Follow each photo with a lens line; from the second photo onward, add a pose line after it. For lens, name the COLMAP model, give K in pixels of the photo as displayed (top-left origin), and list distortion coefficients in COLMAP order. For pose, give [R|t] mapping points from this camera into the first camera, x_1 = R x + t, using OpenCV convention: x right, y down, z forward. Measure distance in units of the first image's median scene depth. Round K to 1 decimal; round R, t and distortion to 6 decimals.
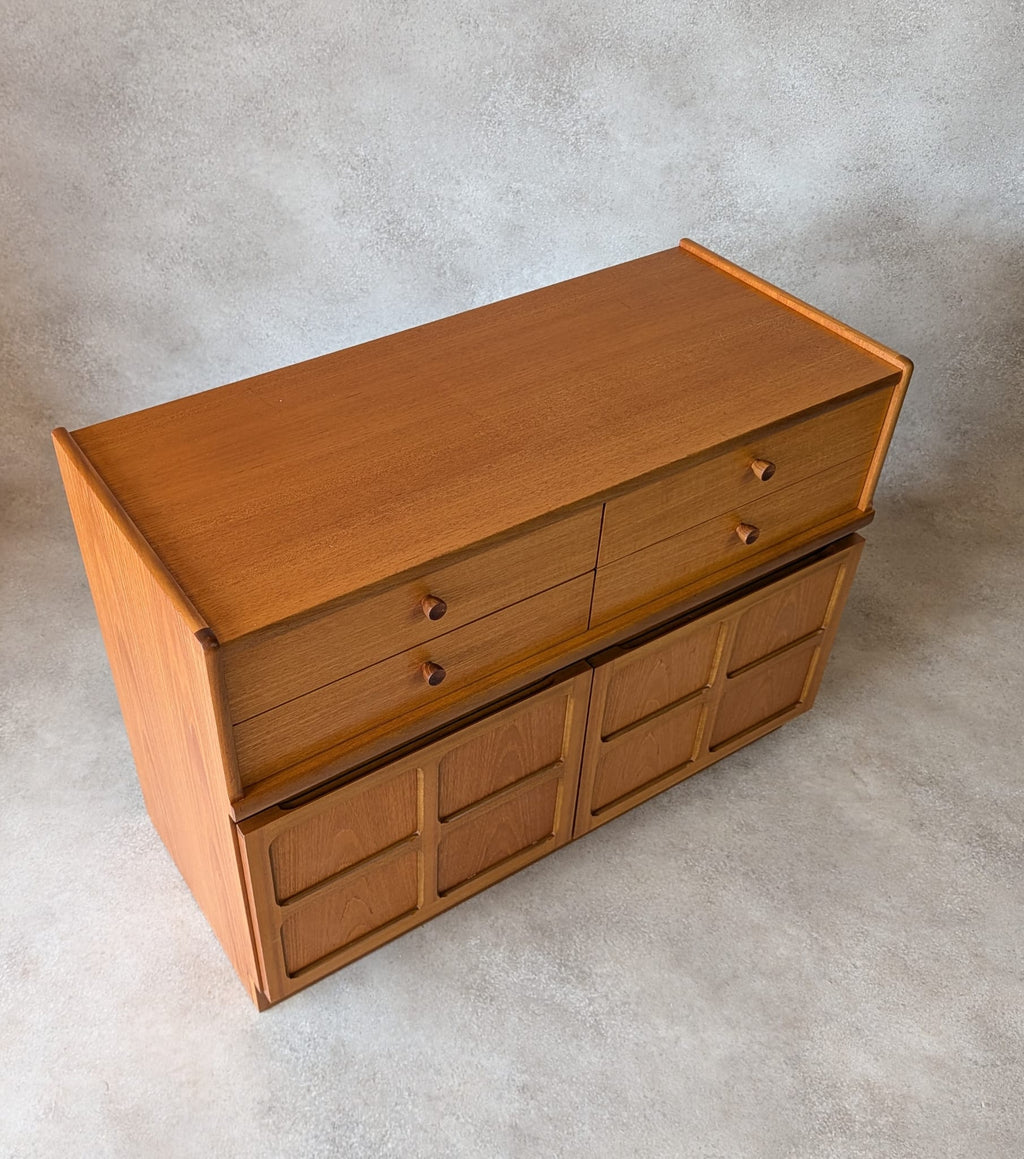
lens RADIAL K [[1152.2, 0, 424.5], [0, 1152.2, 603.7], [0, 0, 1]] dist [-0.000500, 0.000000]
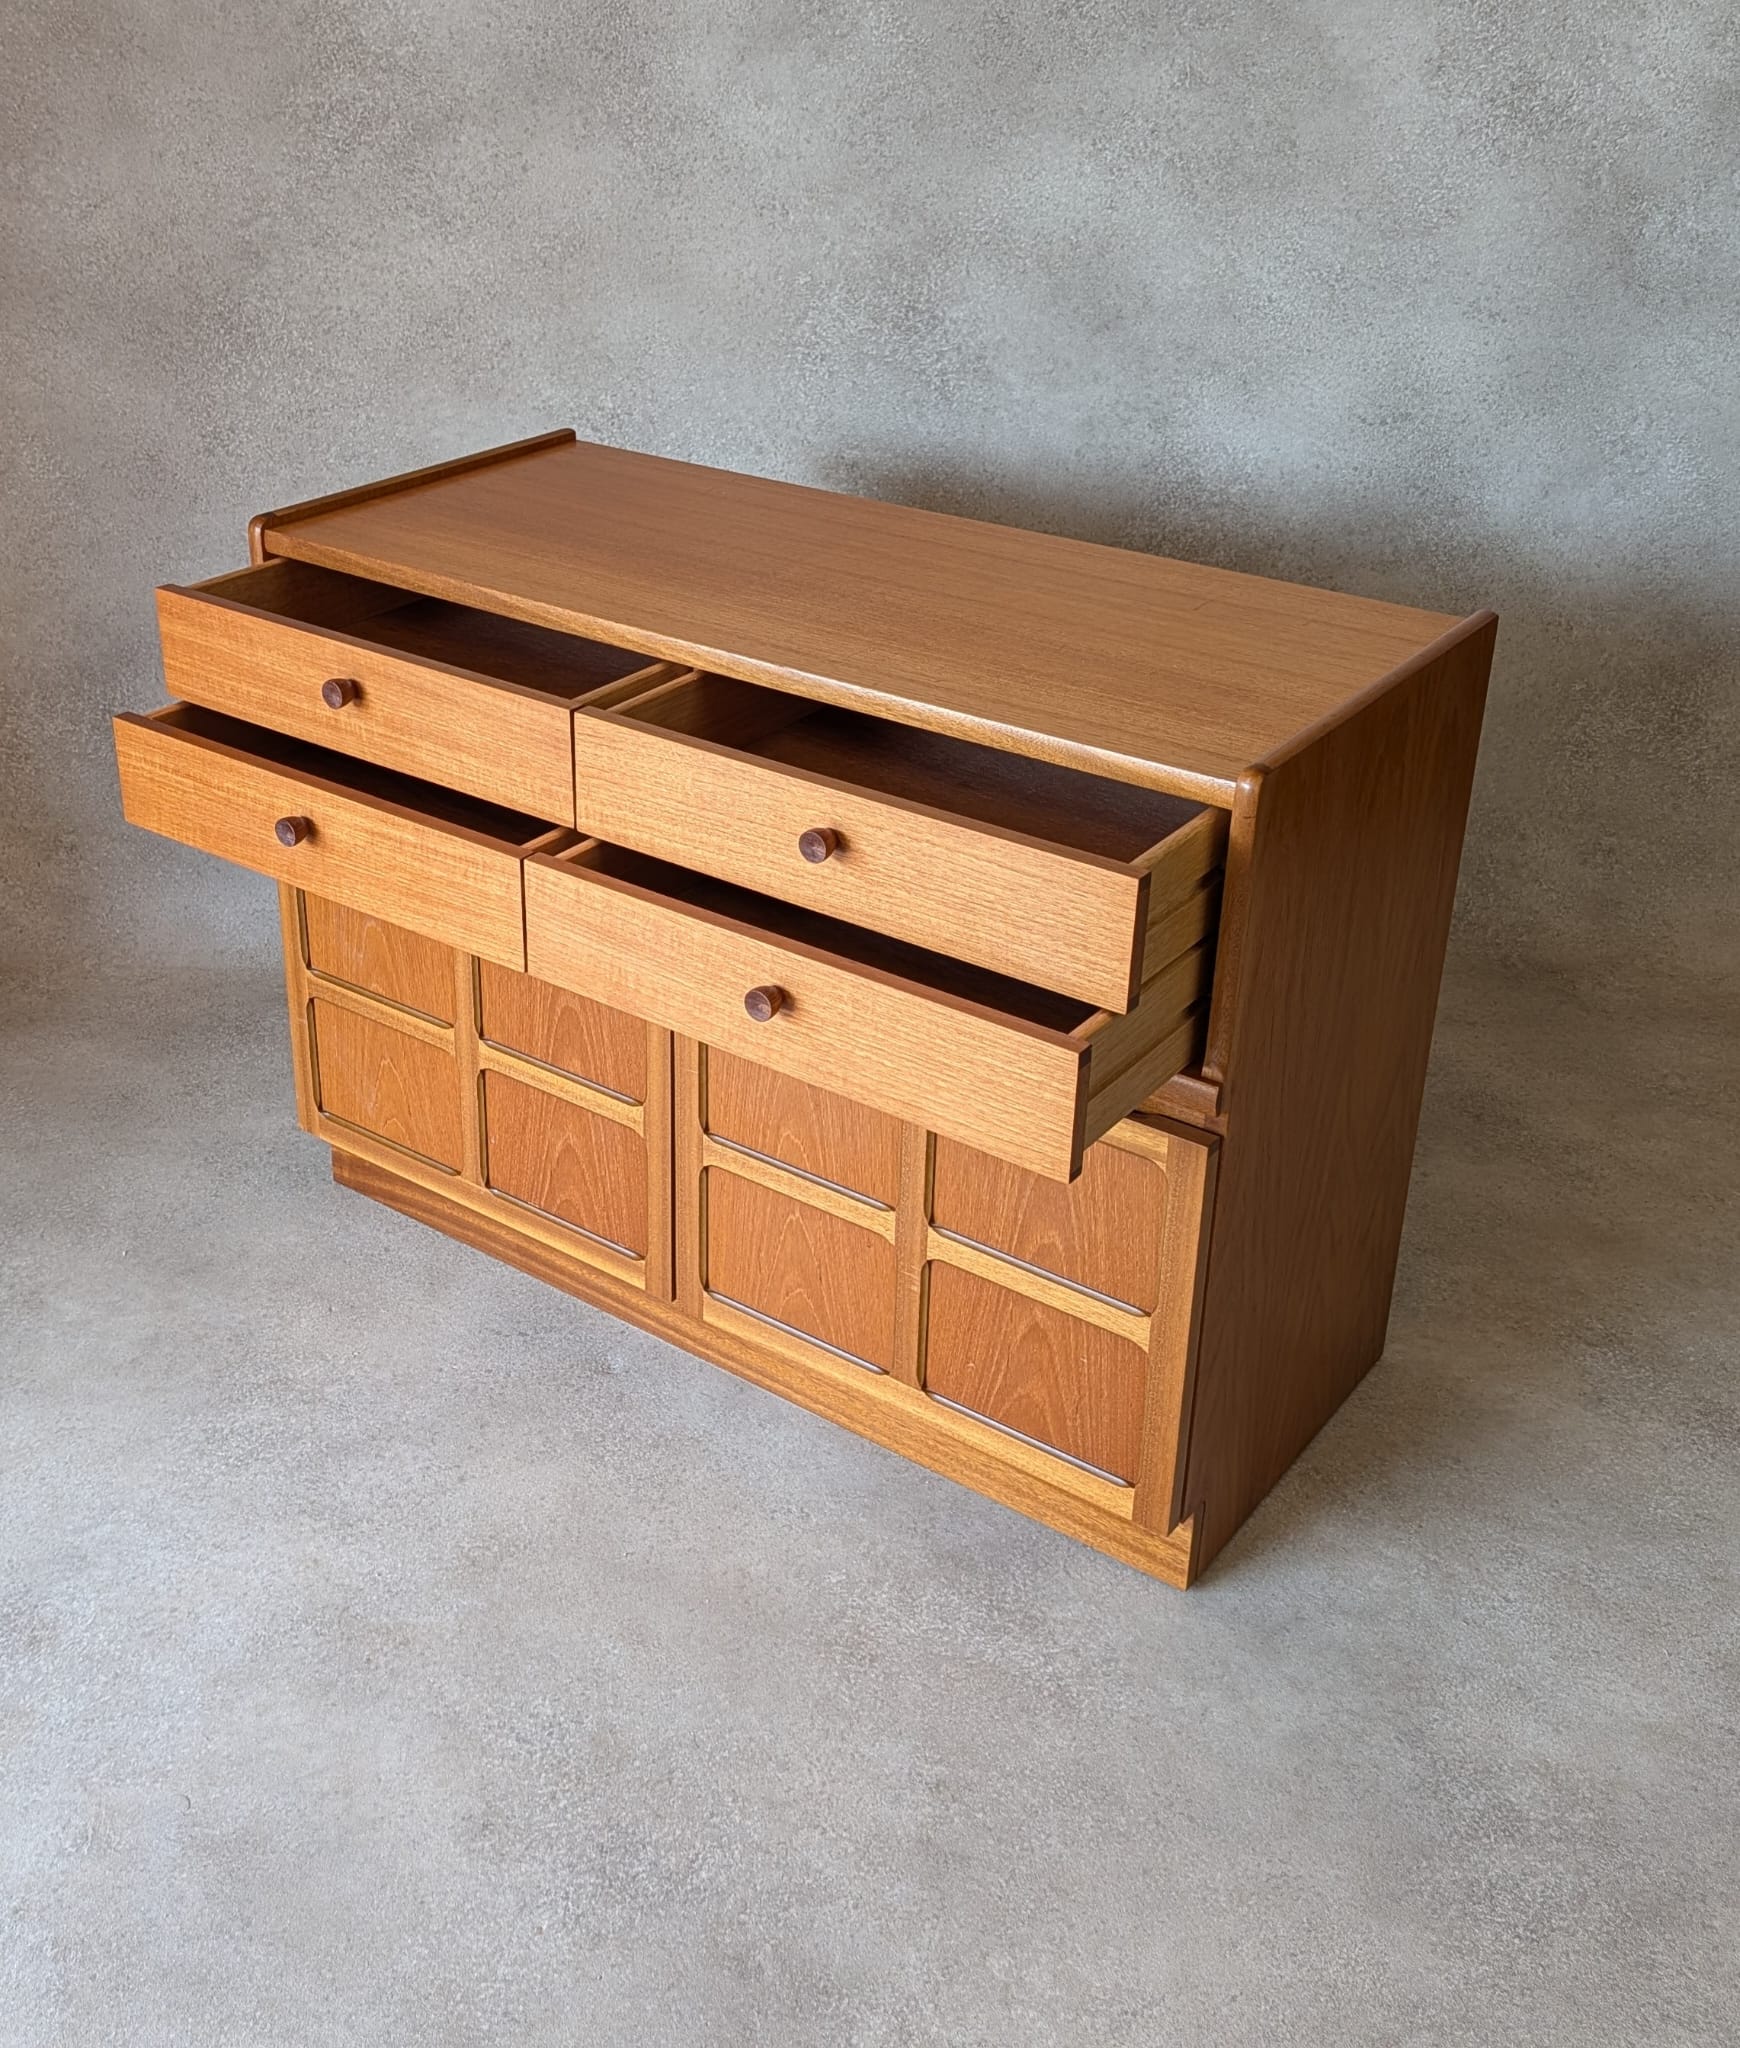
lens RADIAL K [[2224.4, 0, 728.6], [0, 2224.4, 894.4], [0, 0, 1]] dist [0.004247, 0.000000]
pose [[0.999371, -0.012961, 0.033001, -0.035096], [0.021585, 0.960832, -0.276290, 0.230947], [-0.028127, 0.276829, 0.960508, -0.118664]]
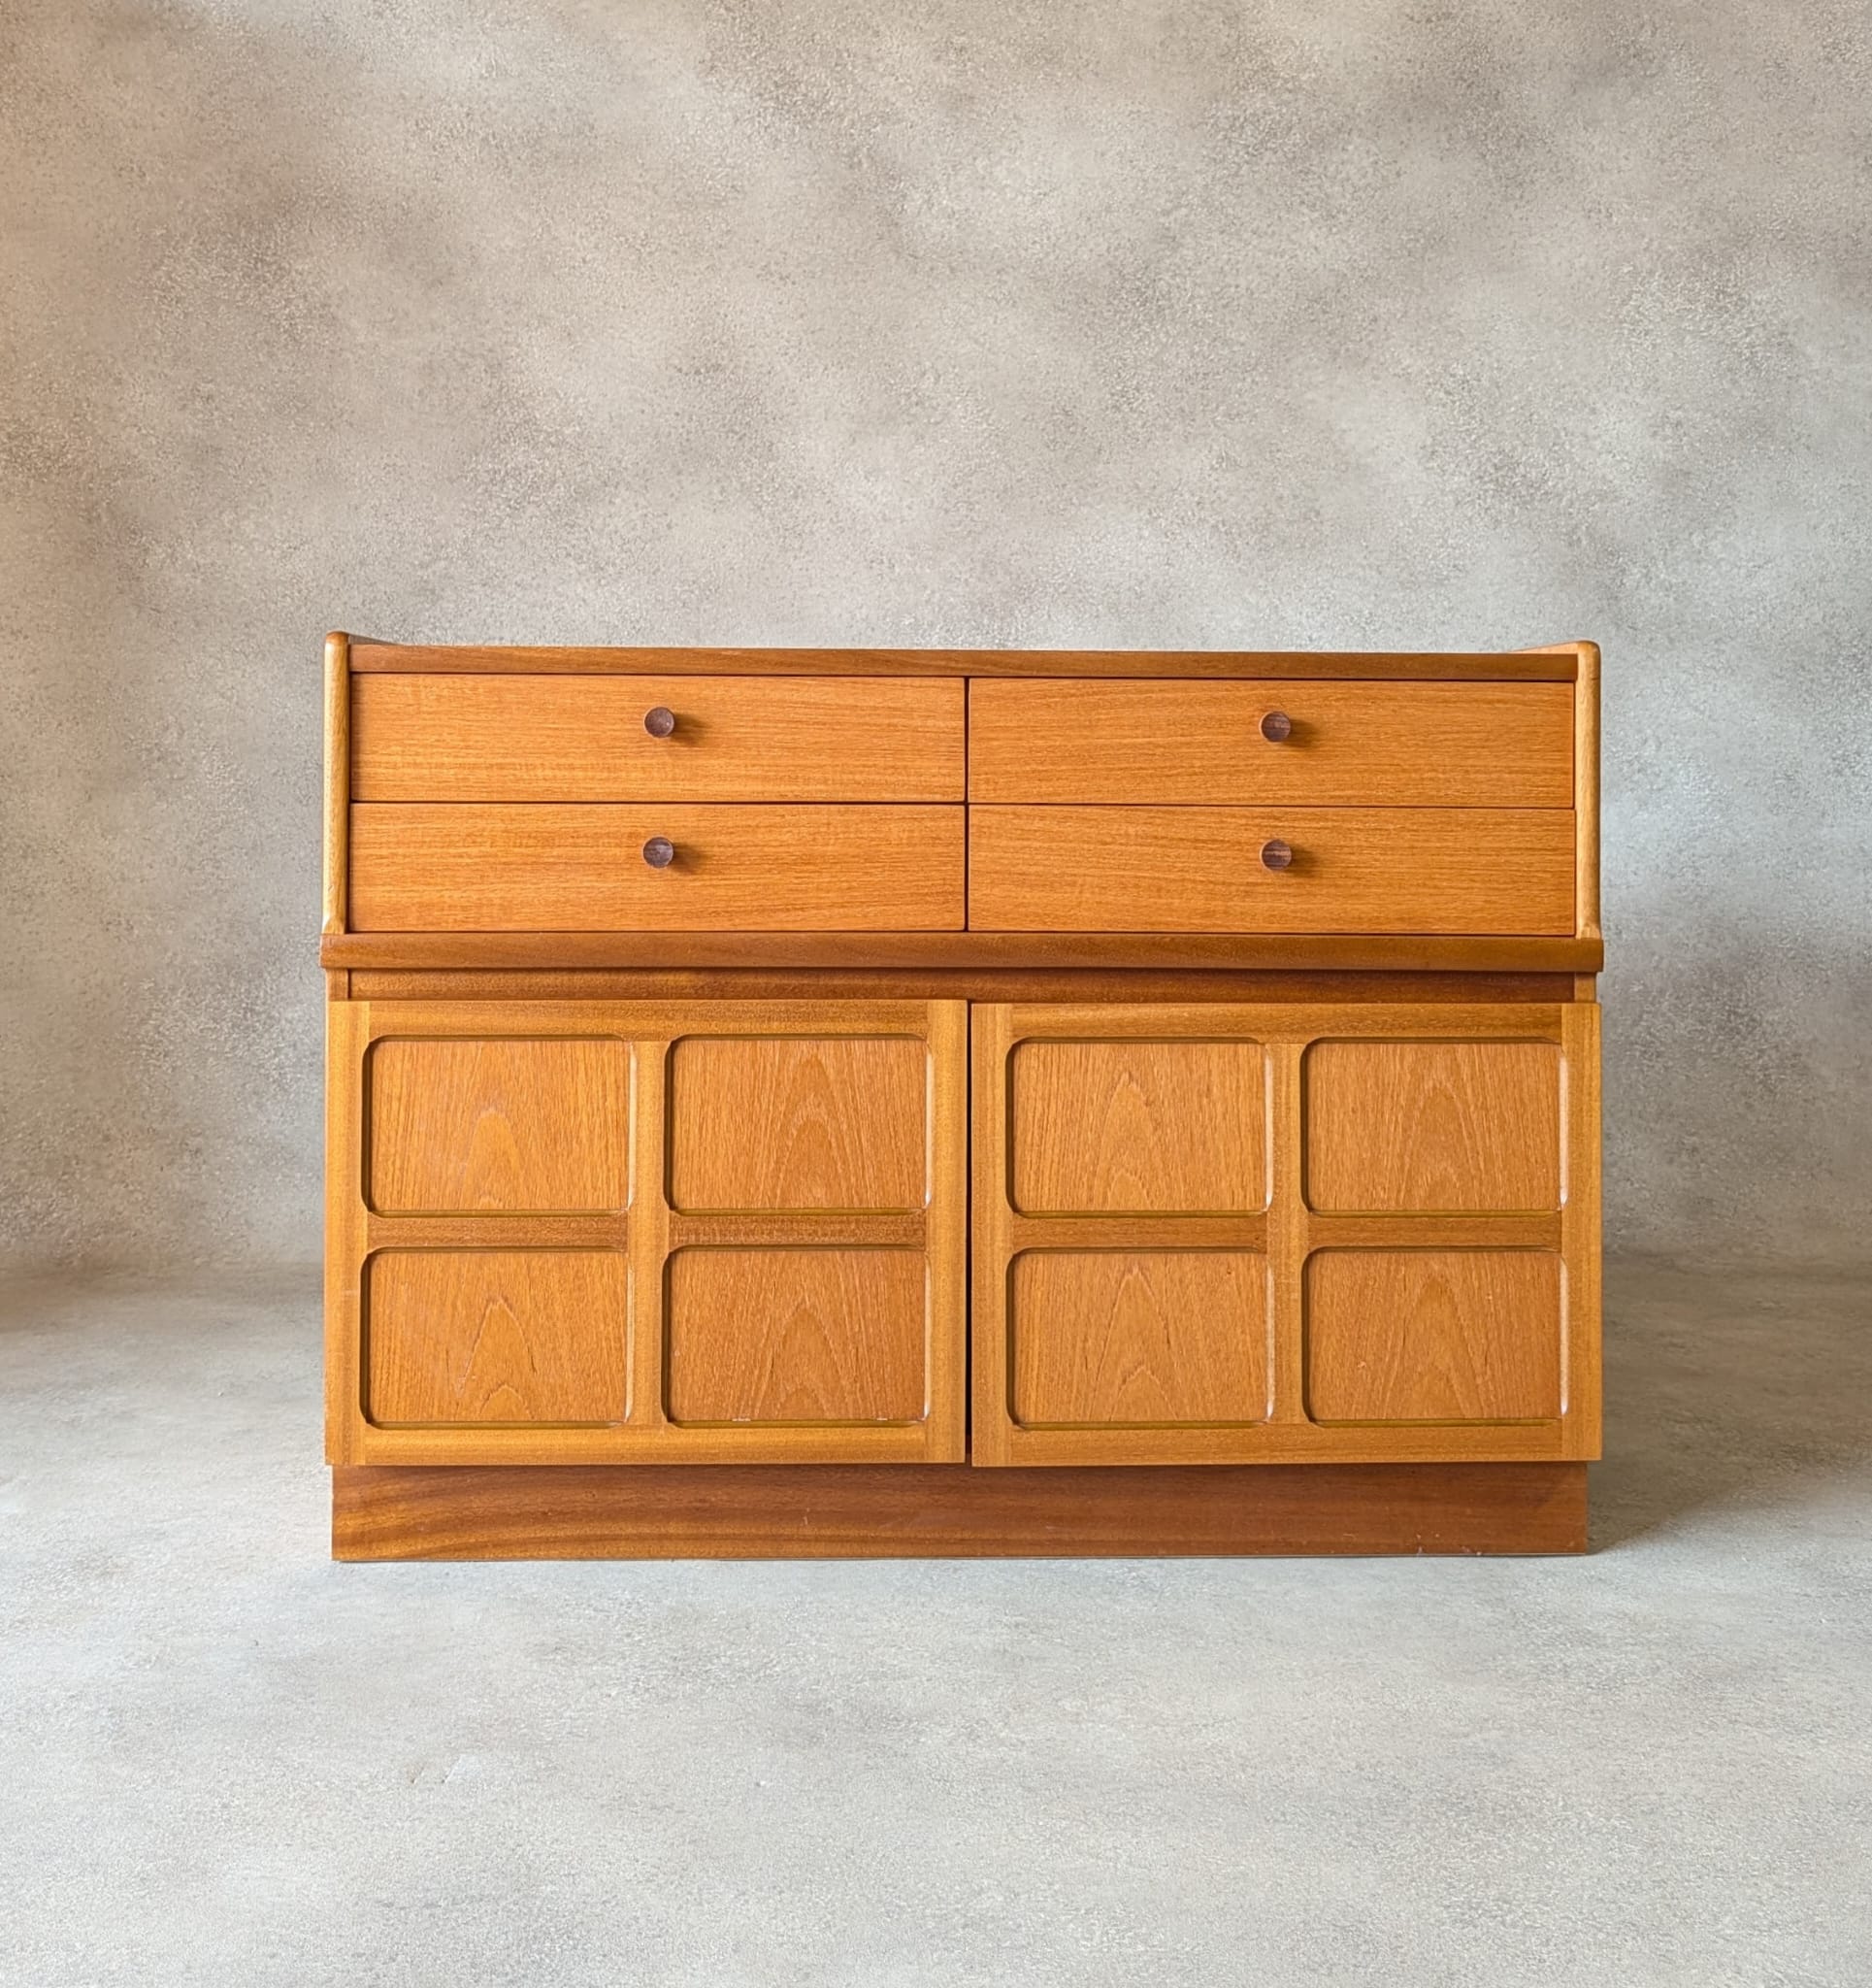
lens RADIAL K [[2388.9, 0, 960.0], [0, 2388.9, 735.0], [0, 0, 1]] dist [0.014561, 0.000000]
pose [[0.997814, 0.000702, 0.066075, -0.014034], [0.043789, 0.741836, -0.669151, 0.670056], [-0.049486, 0.670581, 0.740183, -0.109903]]
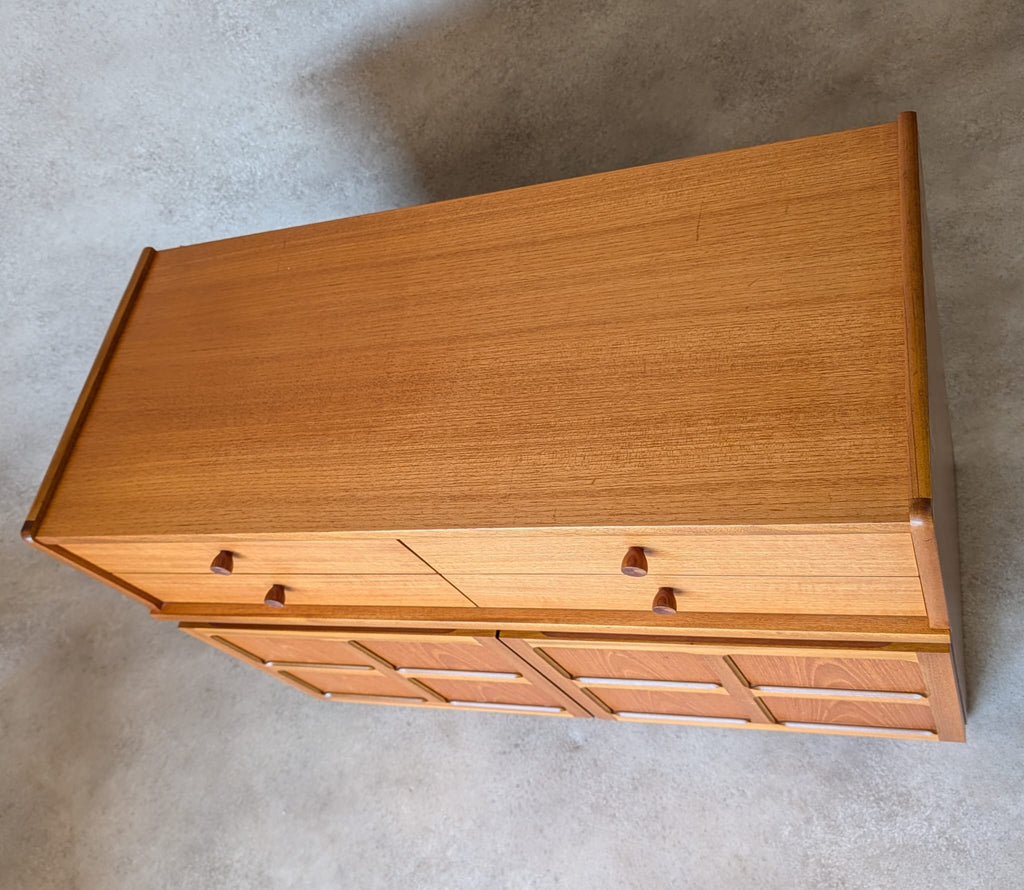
lens RADIAL K [[989.5, 0, 525.3], [0, 989.5, 431.0], [0, 0, 1]] dist [0.000705, 0.000000]
pose [[0.800433, -0.599098, -0.019688, 0.071349], [0.593685, 0.787811, 0.163988, -0.191047], [-0.082734, -0.142950, 0.986266, 0.225496]]
